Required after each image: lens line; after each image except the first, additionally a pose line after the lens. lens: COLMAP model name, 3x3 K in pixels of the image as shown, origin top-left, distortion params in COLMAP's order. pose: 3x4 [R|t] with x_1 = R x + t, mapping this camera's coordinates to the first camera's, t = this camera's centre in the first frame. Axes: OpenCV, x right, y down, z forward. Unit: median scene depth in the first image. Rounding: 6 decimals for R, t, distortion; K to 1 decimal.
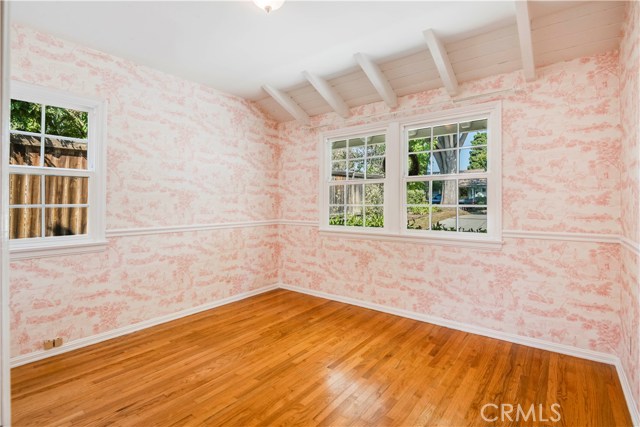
lens RADIAL K [[312.4, 0, 315.0], [0, 312.4, 203.7], [0, 0, 1]] dist [0.006231, -0.002344]
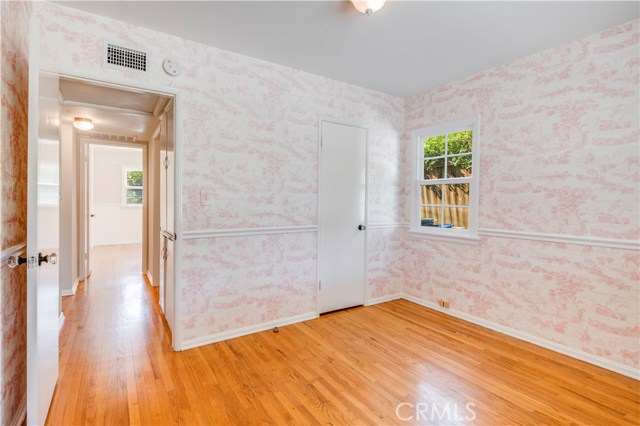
lens RADIAL K [[312.4, 0, 319.7], [0, 312.4, 206.9], [0, 0, 1]] dist [0.006231, -0.002344]
pose [[-0.311991, 0.013134, -0.949994, 0.592503], [-0.013723, 0.999738, 0.018329, -0.006250], [0.949986, 0.018755, -0.311729, 0.802534]]
